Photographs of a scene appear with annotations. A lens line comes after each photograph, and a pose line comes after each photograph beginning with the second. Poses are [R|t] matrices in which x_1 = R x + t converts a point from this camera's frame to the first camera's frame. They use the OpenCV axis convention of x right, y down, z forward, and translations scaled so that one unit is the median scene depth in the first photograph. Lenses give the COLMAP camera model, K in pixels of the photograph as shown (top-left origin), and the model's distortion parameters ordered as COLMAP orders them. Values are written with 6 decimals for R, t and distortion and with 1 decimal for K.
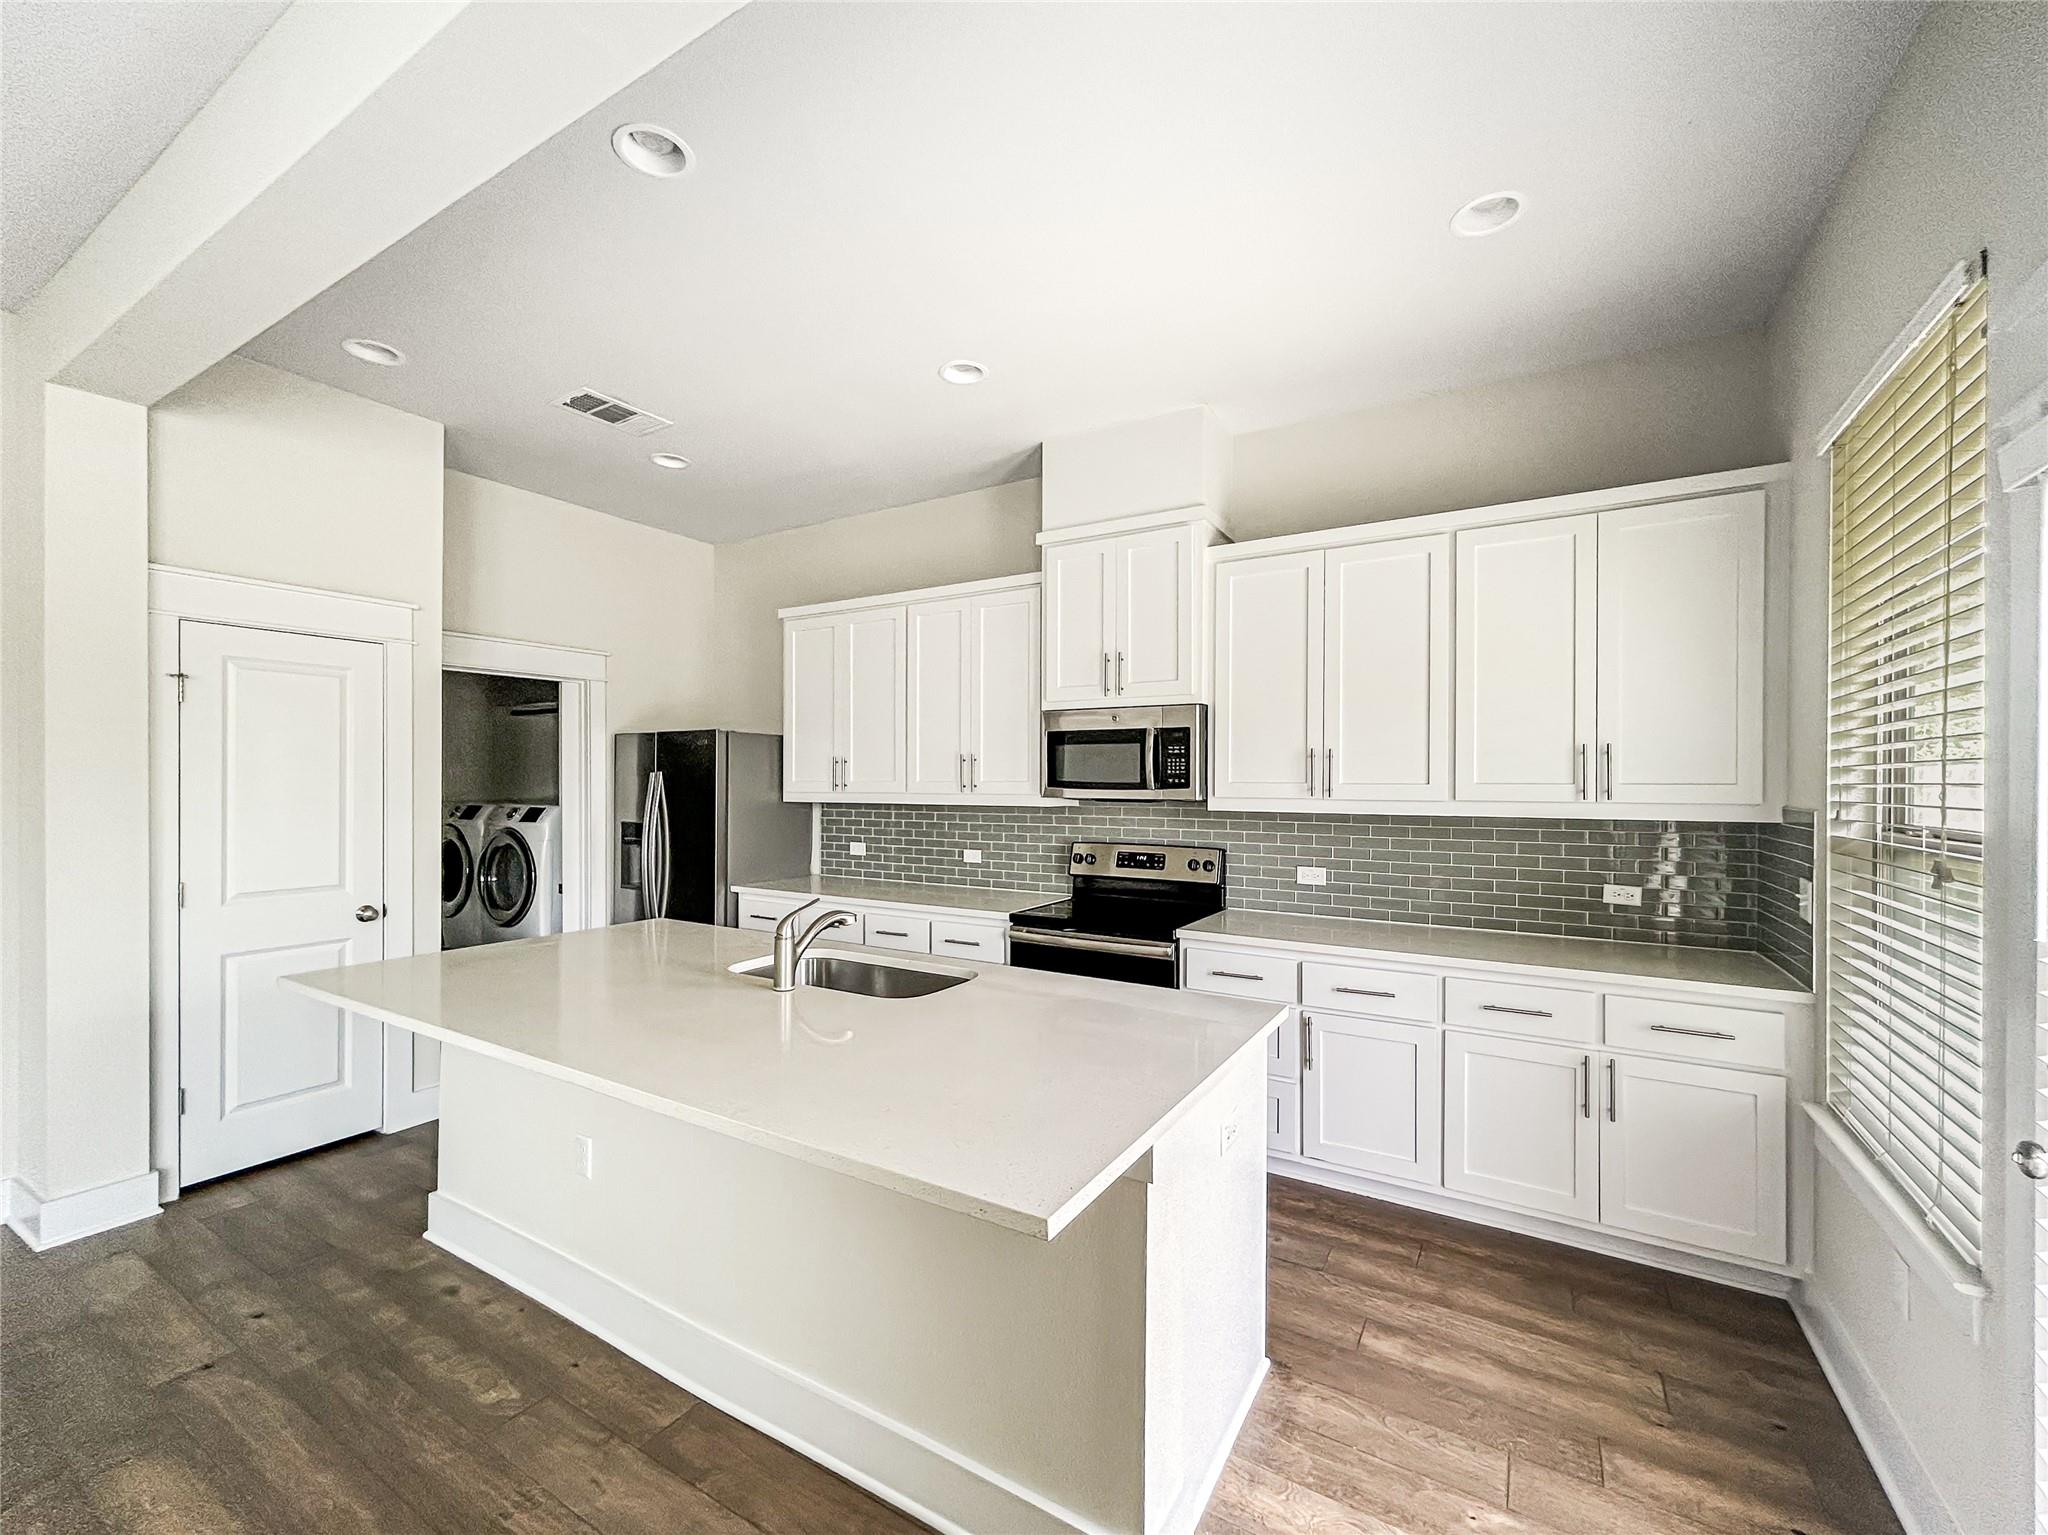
lens RADIAL K [[837.6, 0, 1022.9], [0, 837.6, 784.3], [0, 0, 1]] dist [-0.000414, -0.000398]
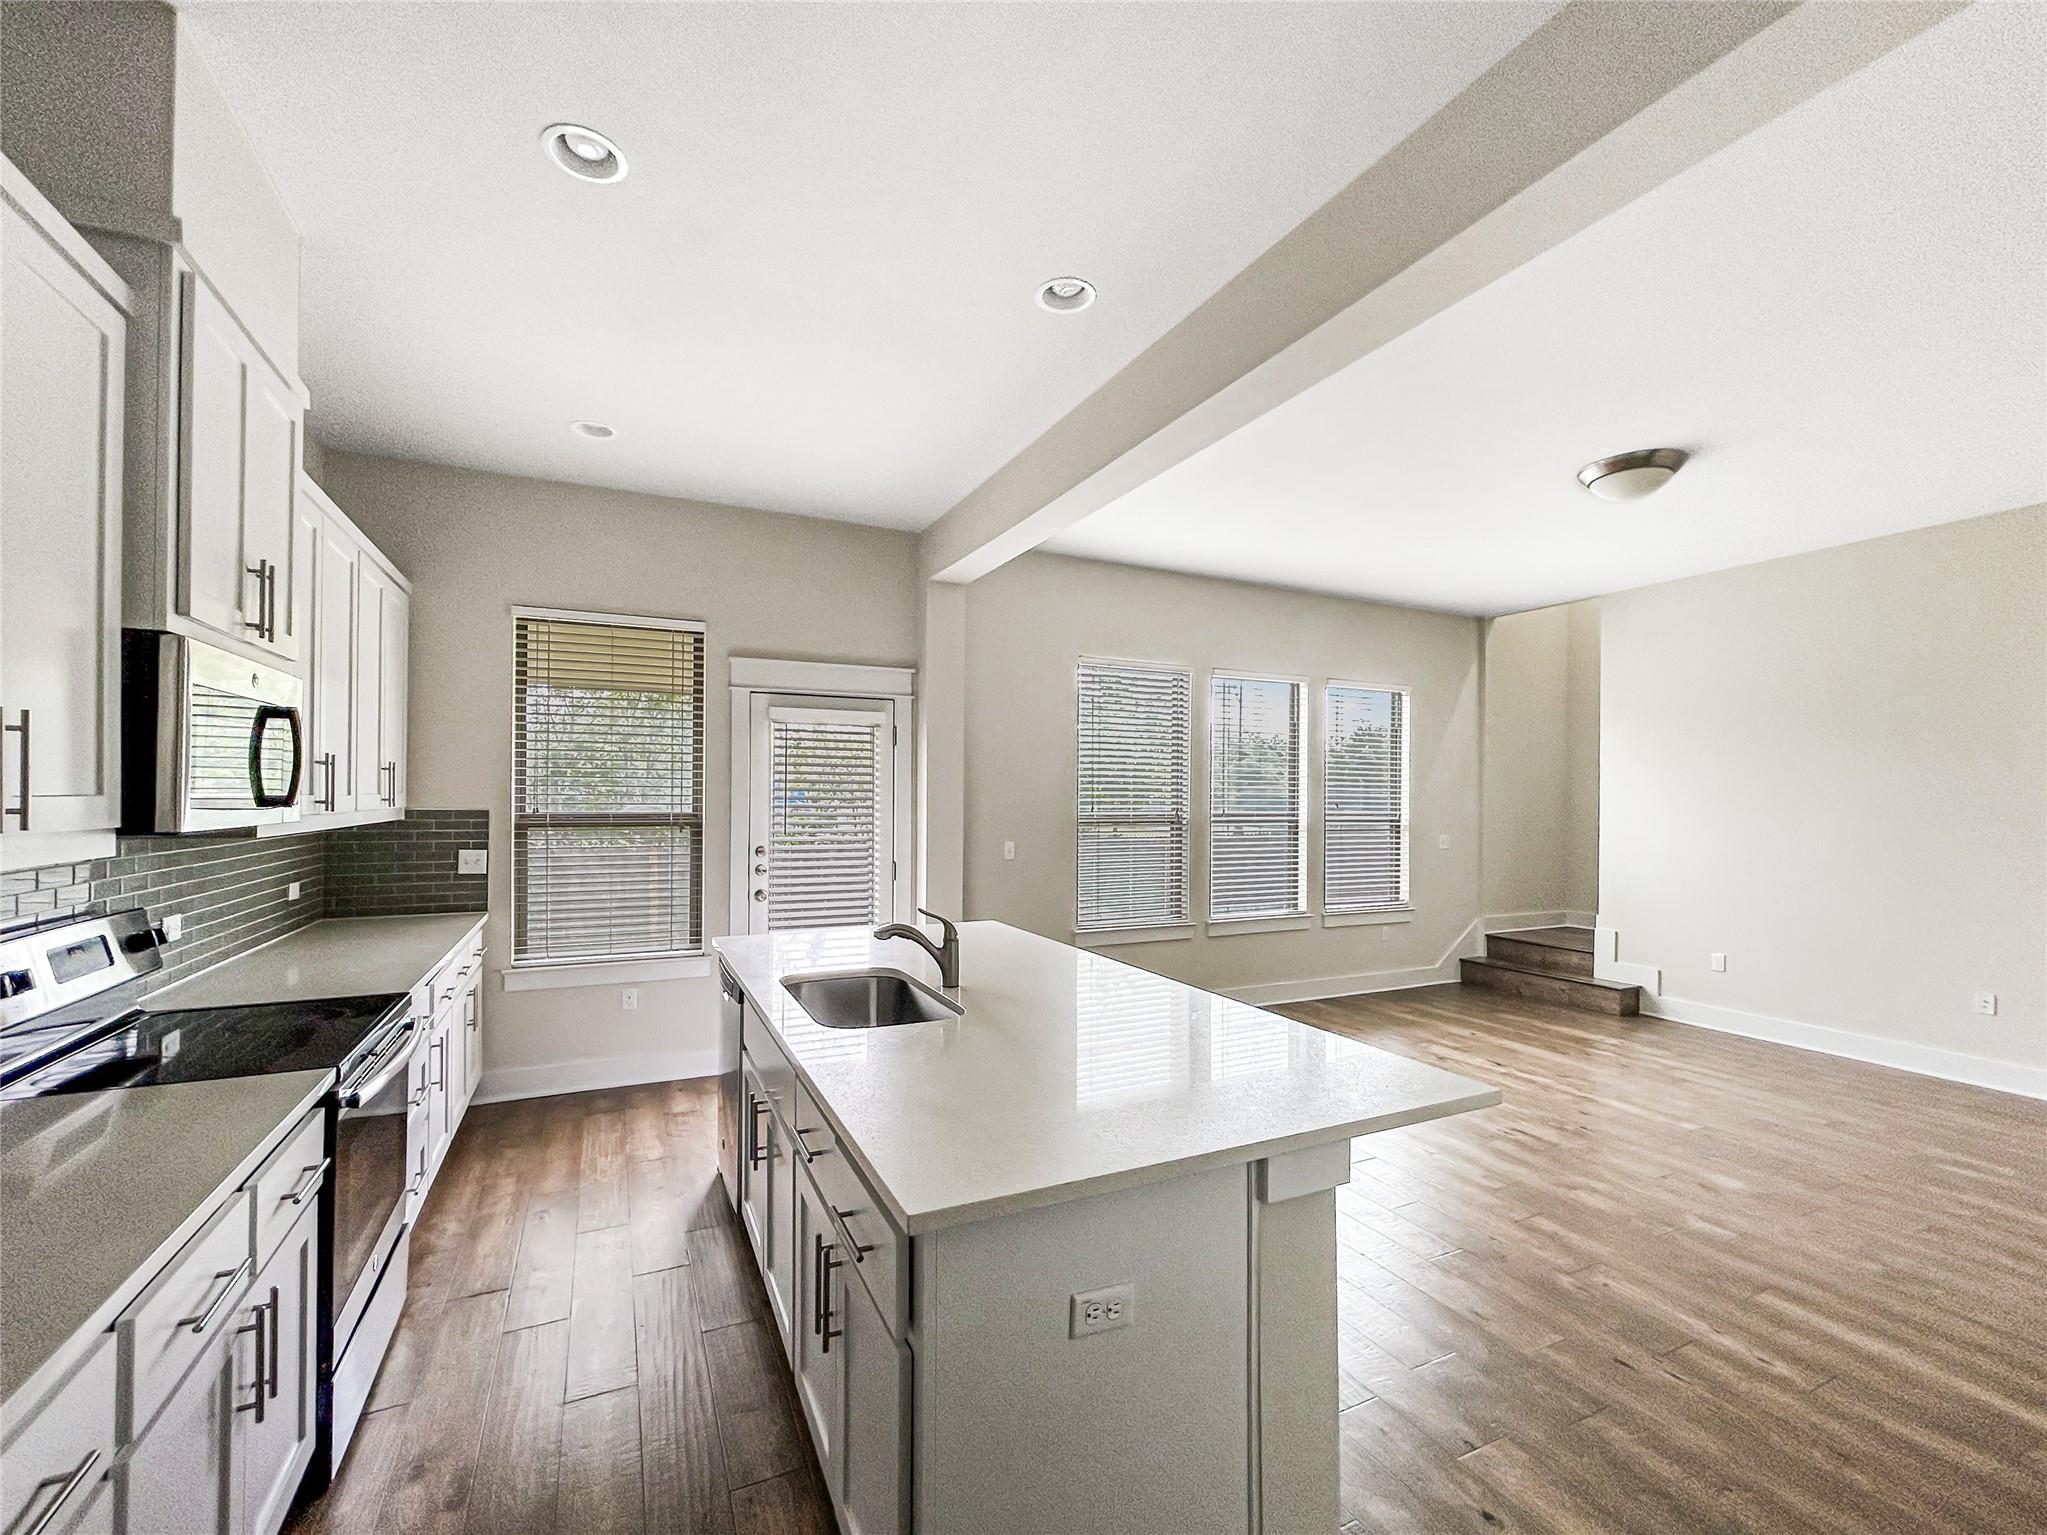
lens RADIAL K [[859.6, 0, 1023.5], [0, 859.6, 787.6], [0, 0, 1]] dist [0.012294, 0.000014]
pose [[-0.836059, -0.004829, 0.548619, -0.649729], [-0.006611, 0.999977, -0.001273, -0.011658], [-0.548600, -0.004691, -0.836072, 1.237607]]
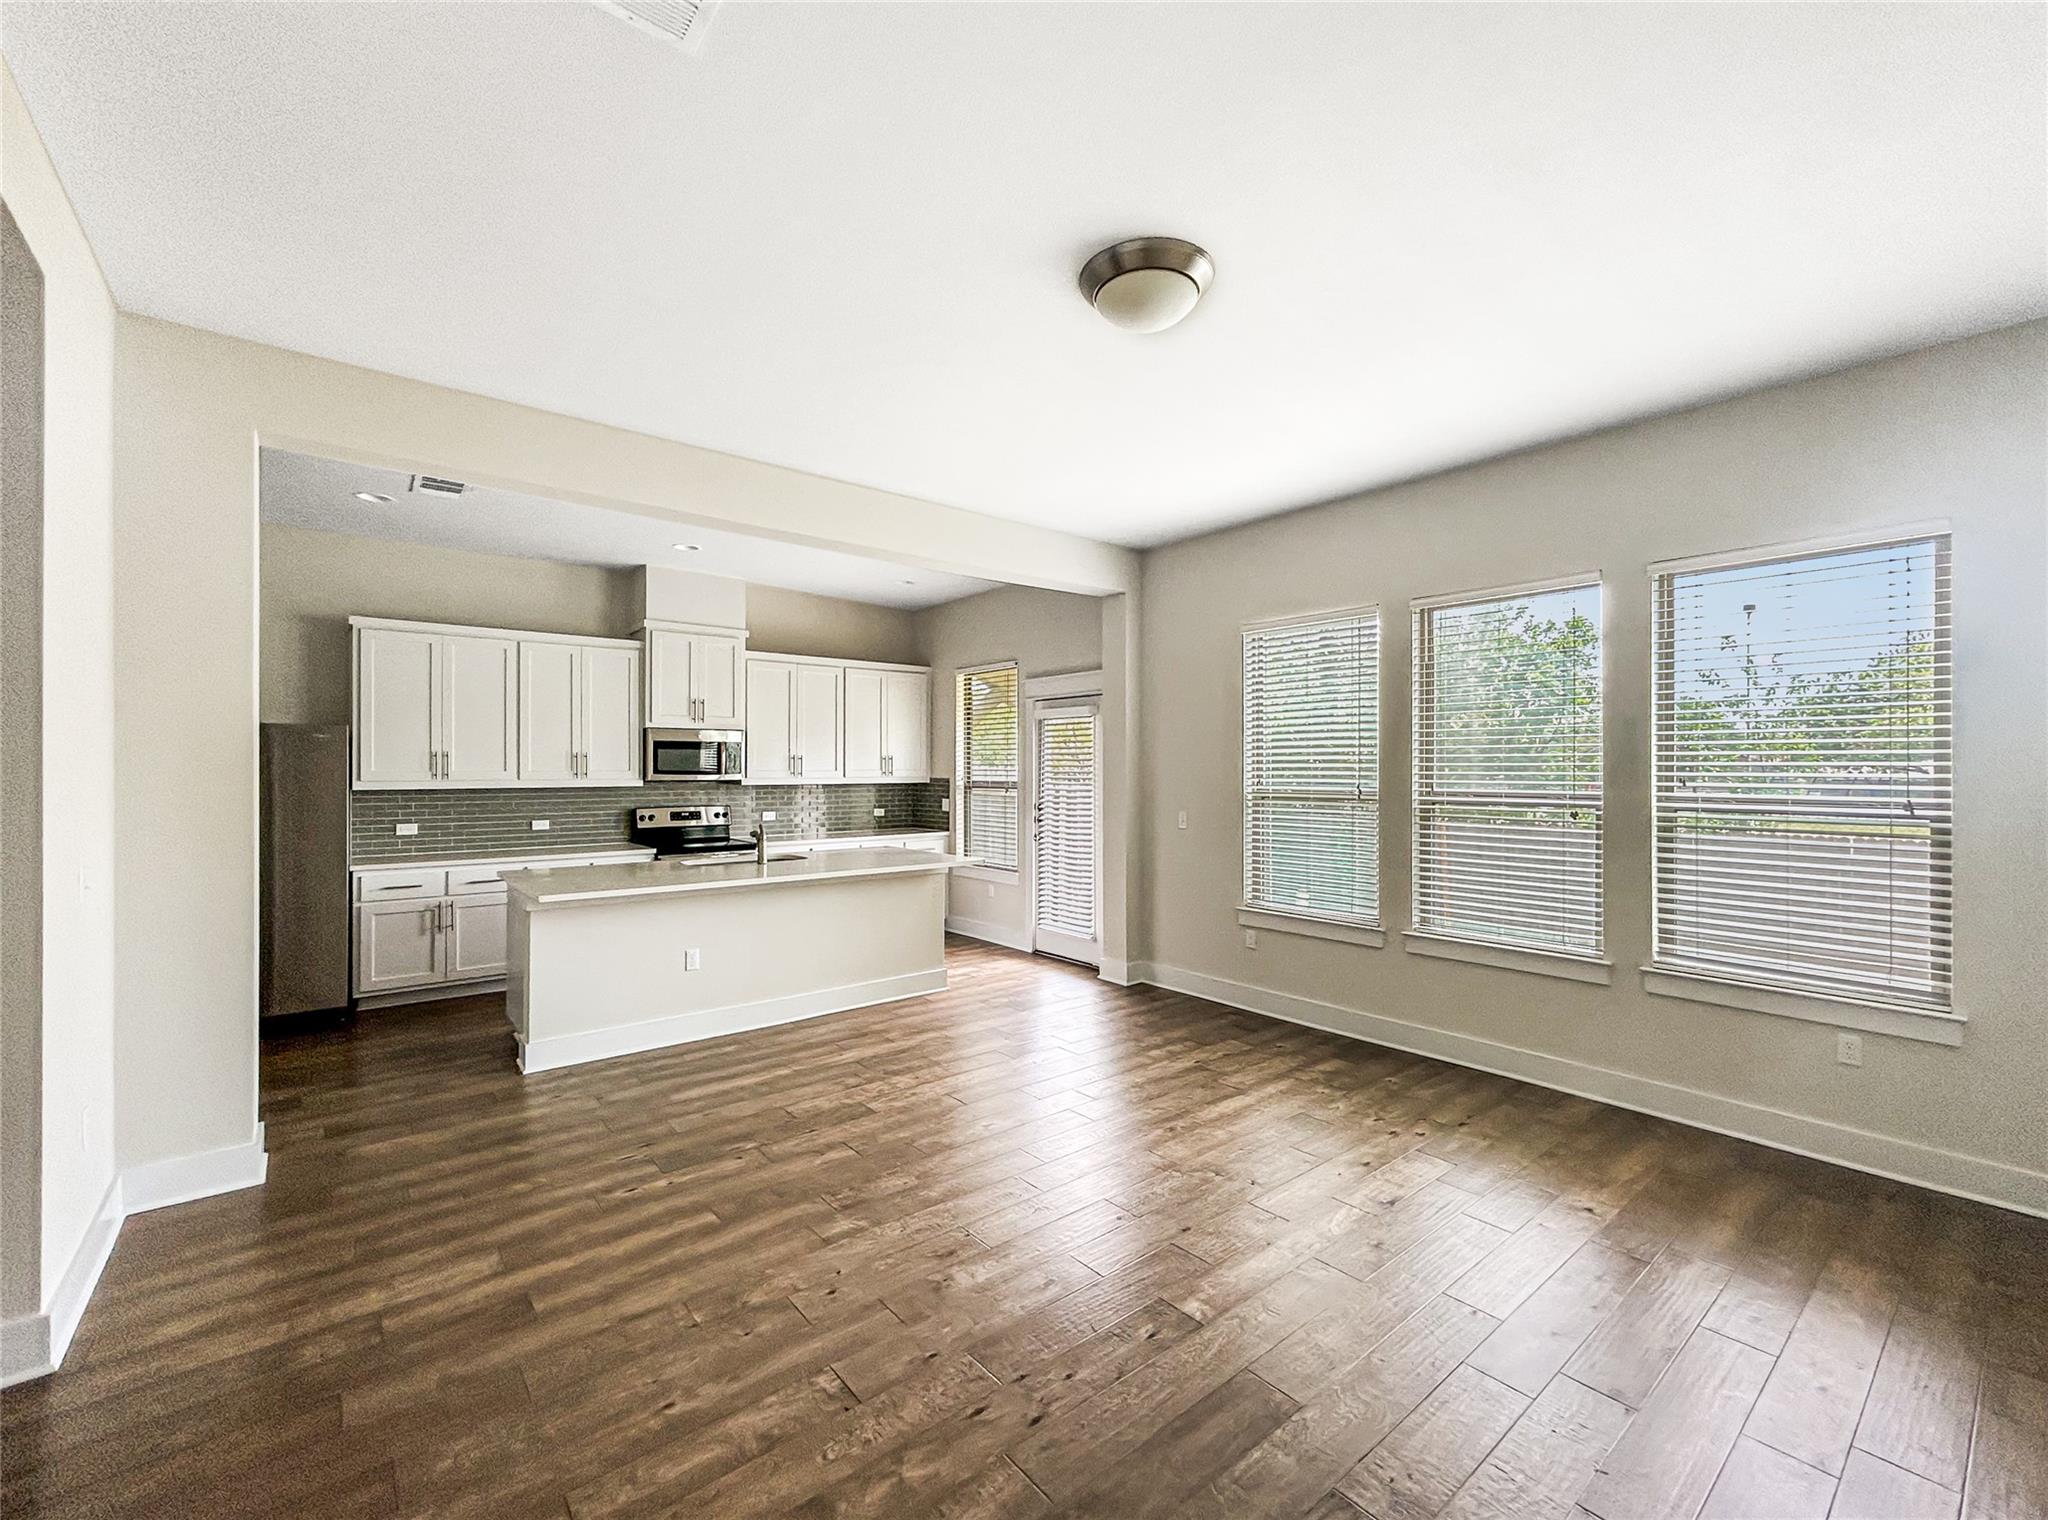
lens RADIAL K [[858.3, 0, 1024.0], [0, 858.3, 760.0], [0, 0, 1]] dist [0.000145, 0.000077]
pose [[0.336861, 0.006563, 0.941531, -1.440171], [0.007209, 0.999928, -0.009550, -0.002689], [-0.941527, 0.010005, 0.336790, -0.290434]]
